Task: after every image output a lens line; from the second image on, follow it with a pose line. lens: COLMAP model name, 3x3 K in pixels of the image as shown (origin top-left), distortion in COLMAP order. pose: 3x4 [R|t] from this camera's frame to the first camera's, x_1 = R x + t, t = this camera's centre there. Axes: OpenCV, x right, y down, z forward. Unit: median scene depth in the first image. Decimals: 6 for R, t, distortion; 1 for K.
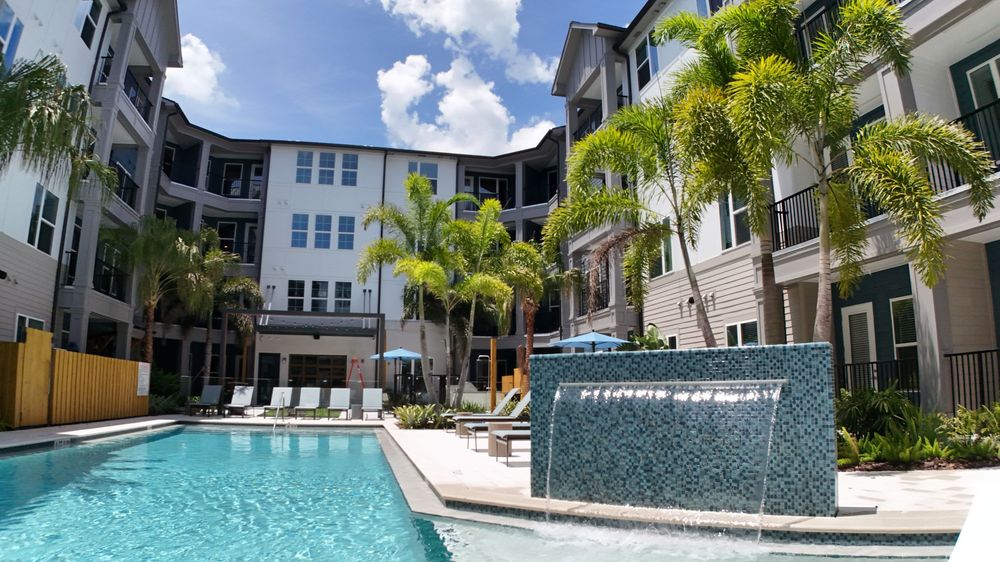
lens RADIAL K [[609.9, 0, 500.4], [0, 609.9, 287.6], [0, 0, 1]] dist [-0.224797, 0.045694]
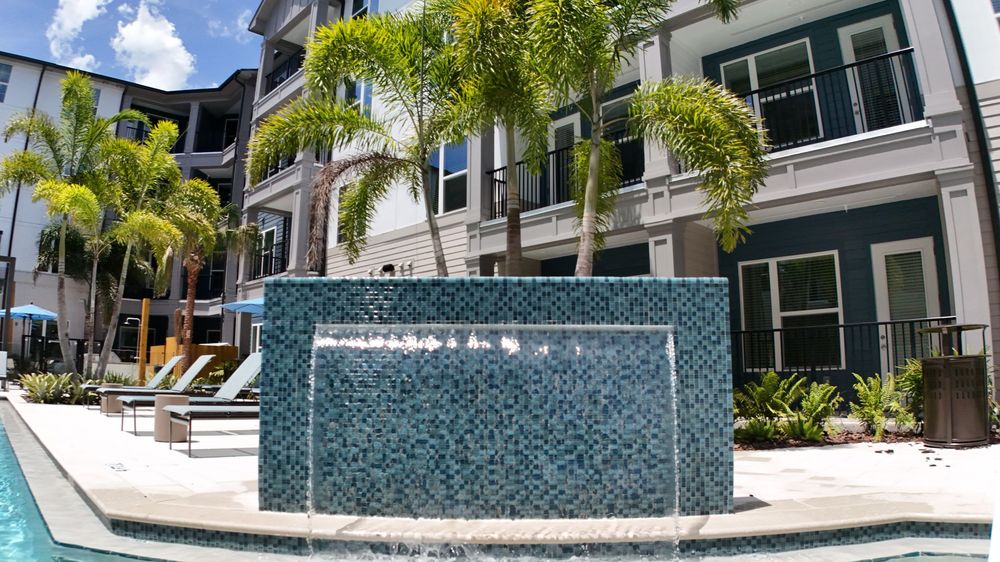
lens RADIAL K [[600.3, 0, 500.0], [0, 600.3, 281.0], [0, 0, 1]] dist [-0.170851, 0.011525]
pose [[0.841162, 0.077265, 0.535235, -0.066893], [-0.085850, 0.996268, -0.008899, 0.098640], [-0.533925, -0.038465, 0.844656, 0.373541]]
